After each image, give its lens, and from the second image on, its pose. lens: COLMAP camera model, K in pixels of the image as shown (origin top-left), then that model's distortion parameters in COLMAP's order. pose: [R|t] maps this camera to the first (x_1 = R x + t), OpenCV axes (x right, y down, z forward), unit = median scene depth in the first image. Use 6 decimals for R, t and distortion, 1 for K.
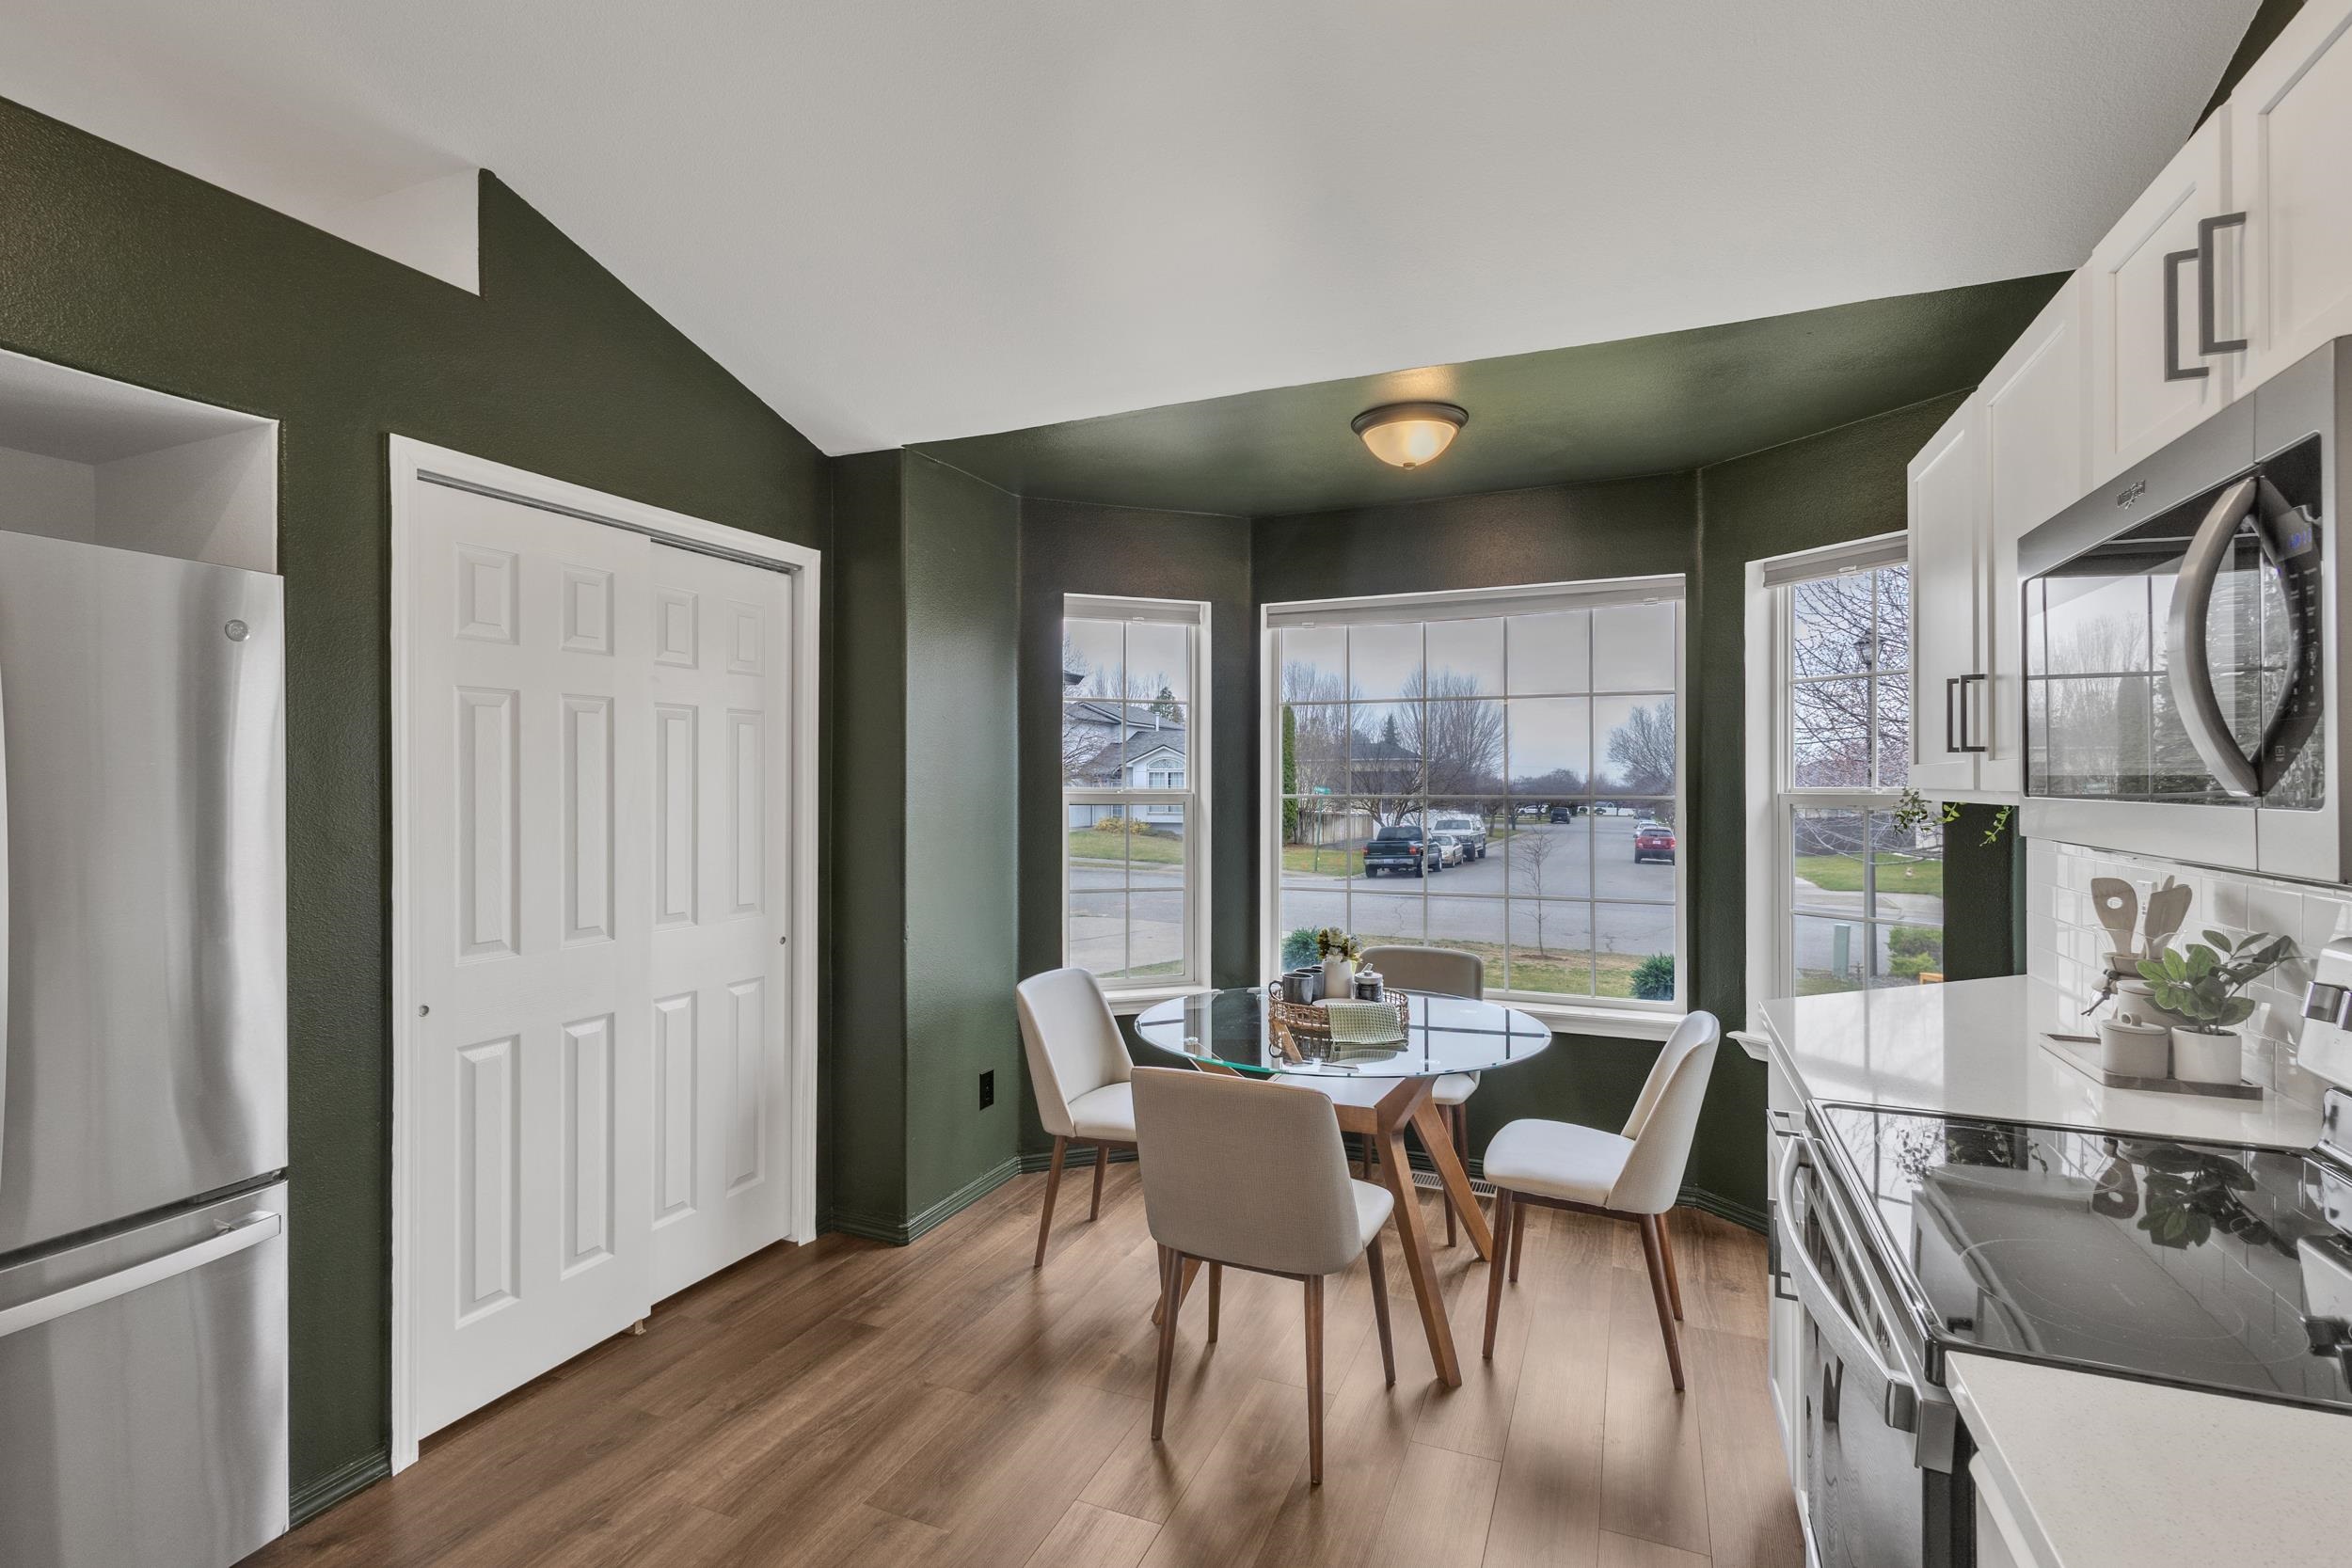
lens RADIAL K [[1092.8, 0, 1190.6], [0, 1092.8, 779.6], [0, 0, 1]] dist [0.012342, -0.002075]
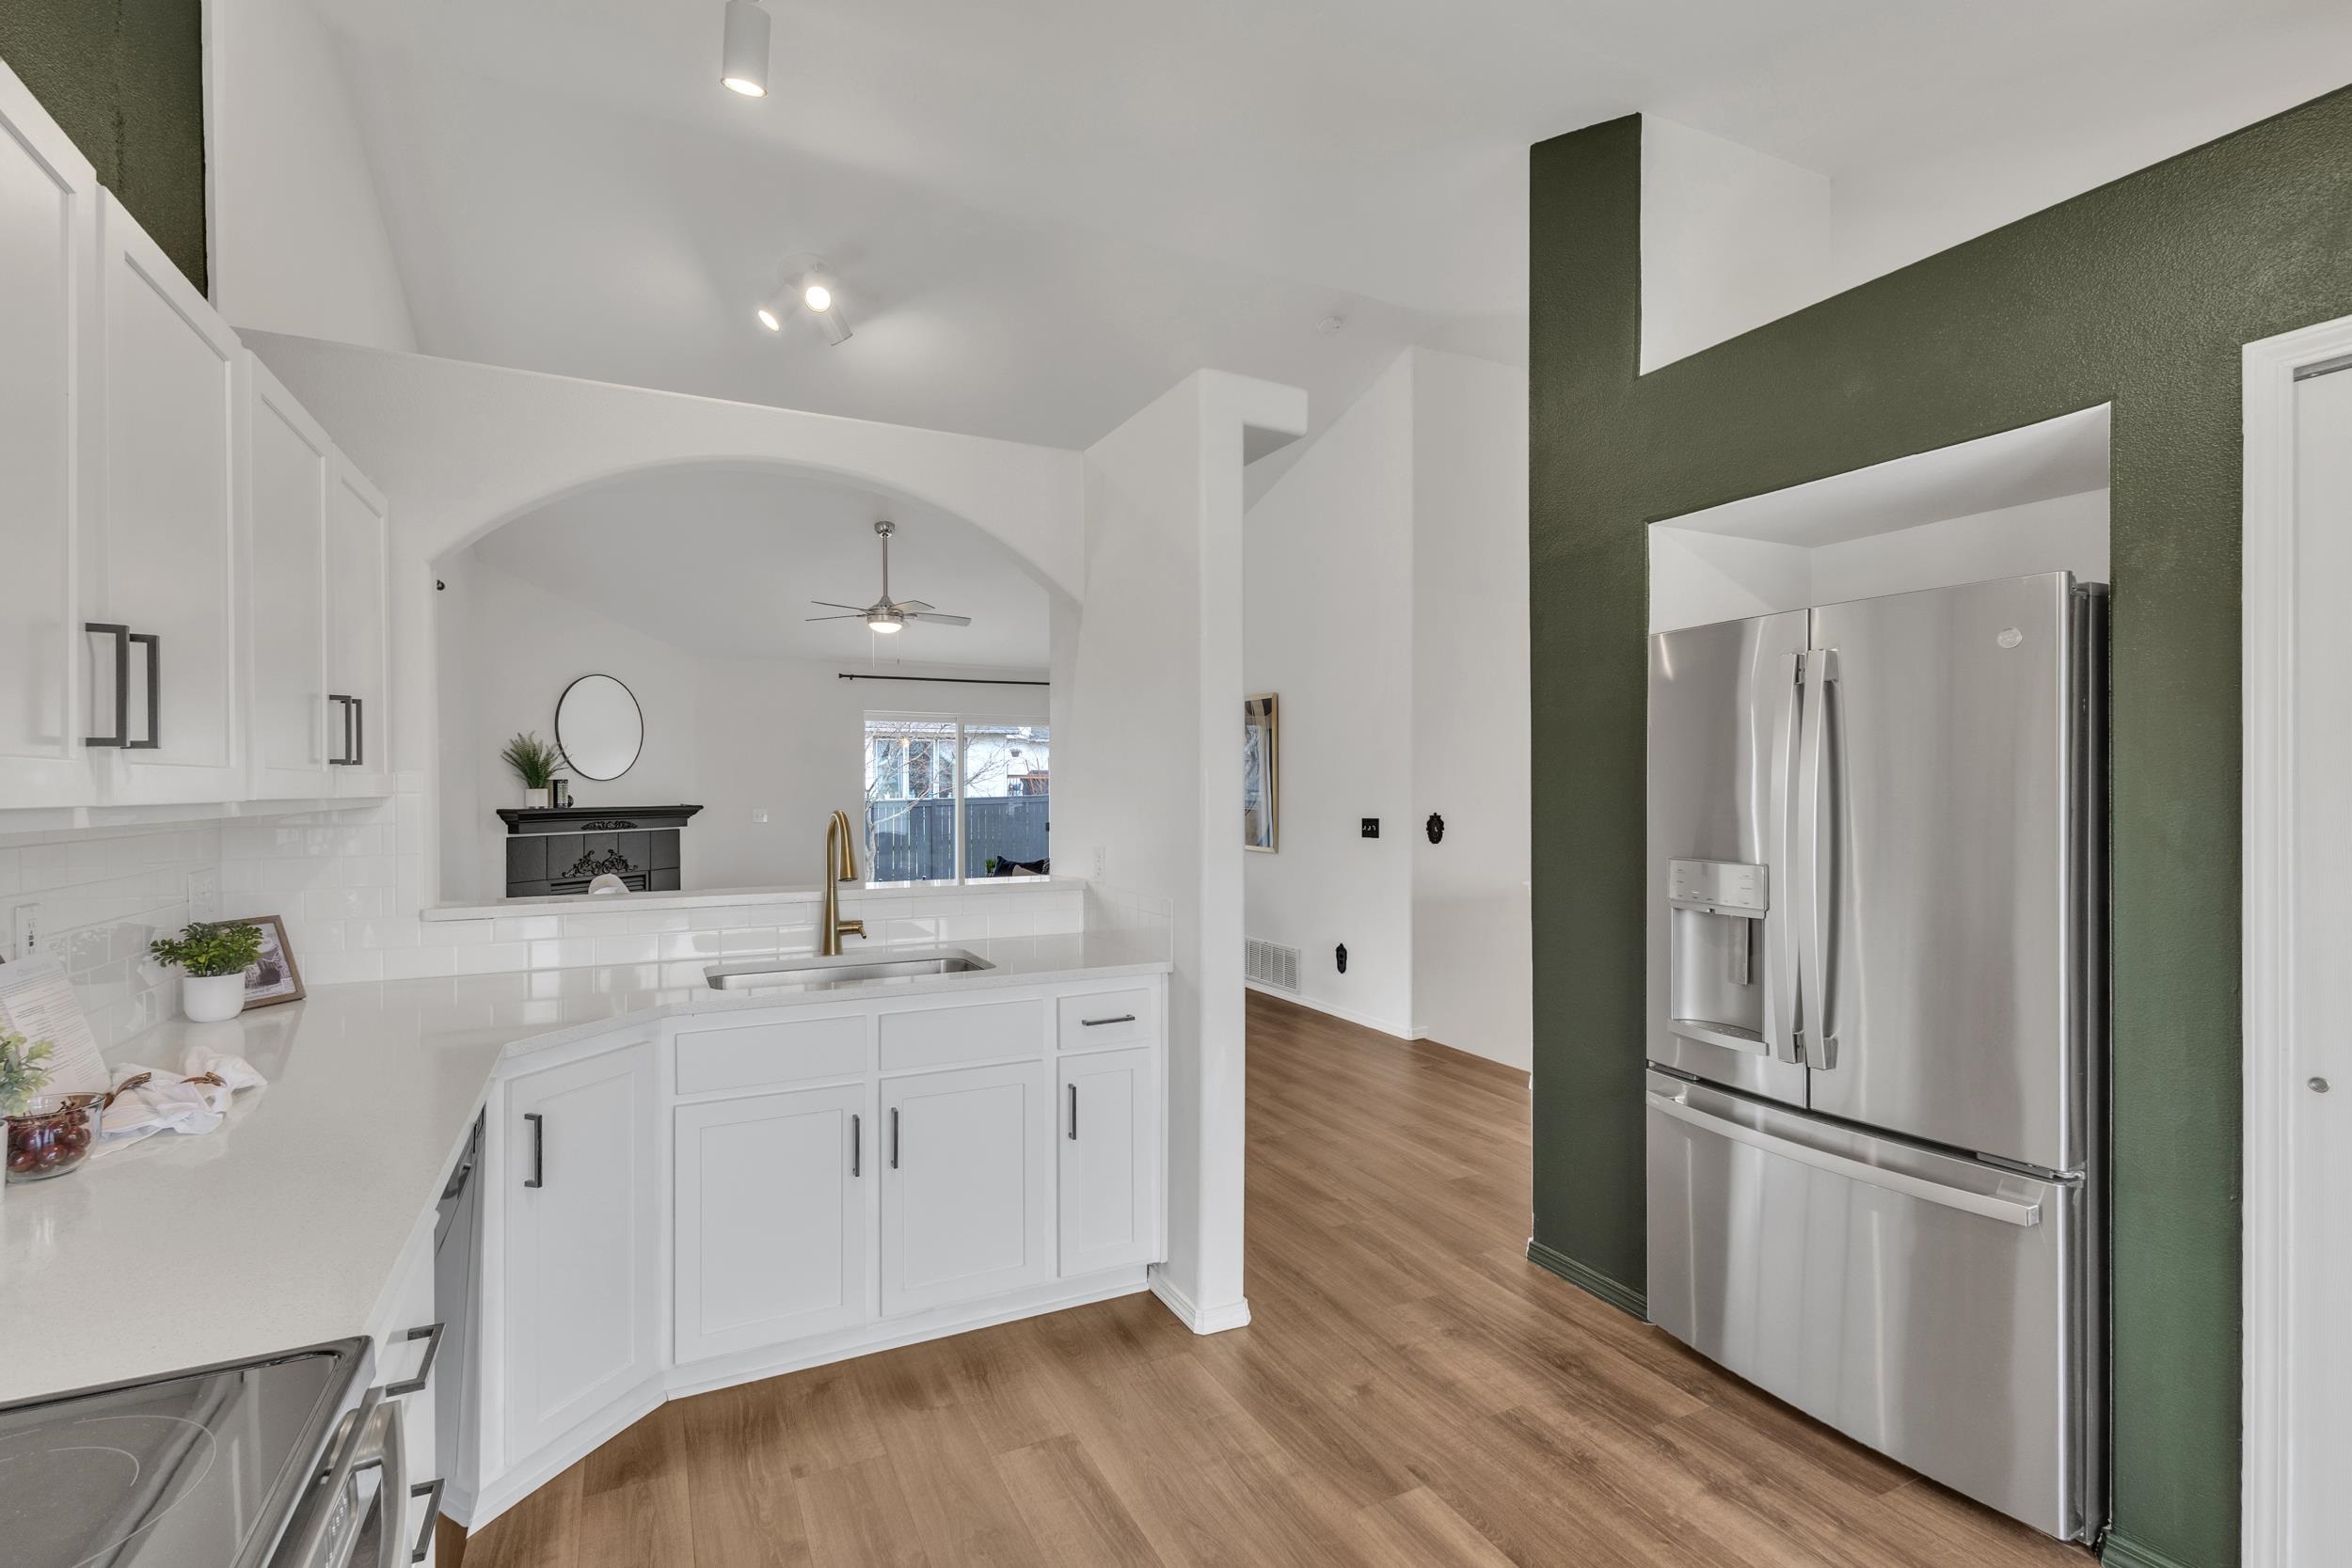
lens RADIAL K [[1092.8, 0, 1180.4], [0, 1092.8, 791.7], [0, 0, 1]] dist [0.012342, -0.002075]
pose [[-0.655686, 0.009344, -0.754976, 0.281147], [0.007797, 0.999954, 0.005604, 0.000181], [0.754994, -0.002213, -0.655728, 0.678677]]
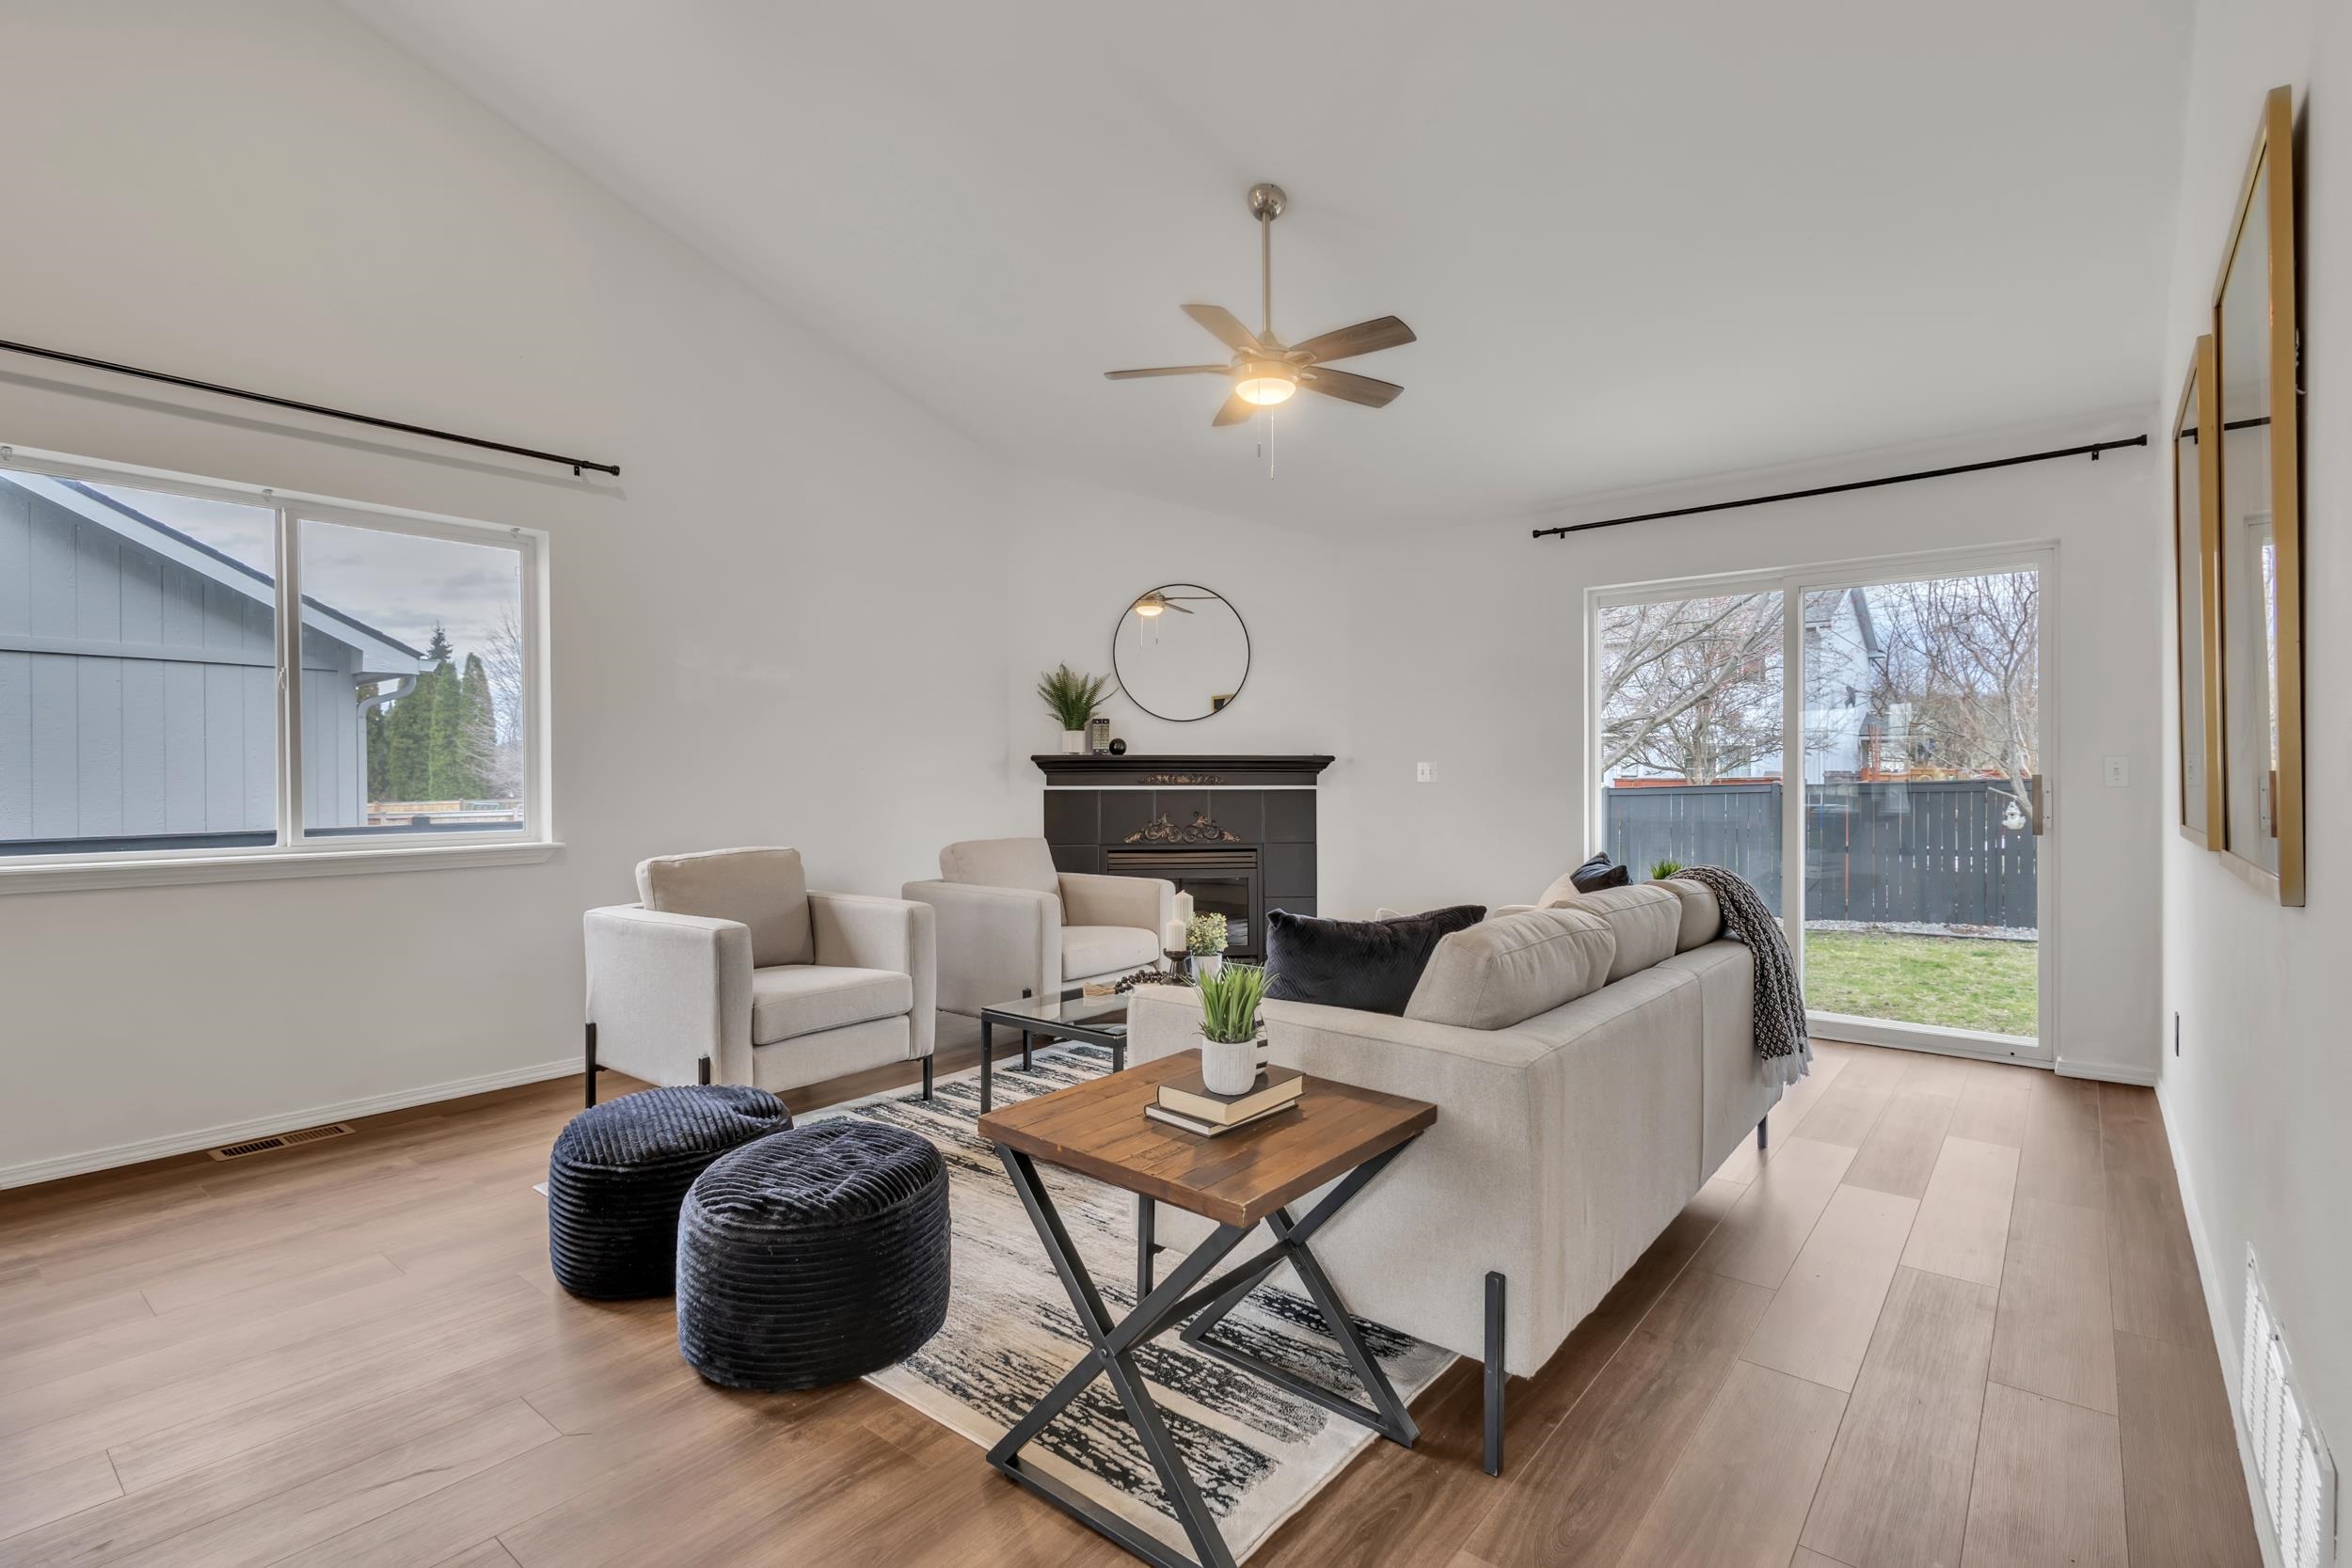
lens RADIAL K [[1092.8, 0, 1163.0], [0, 1092.8, 788.8], [0, 0, 1]] dist [0.012342, -0.002075]
pose [[-0.955657, 0.002747, 0.294469, -1.312876], [0.004093, 0.999984, 0.003953, 0.092024], [-0.294453, 0.004983, -0.955653, -0.110708]]
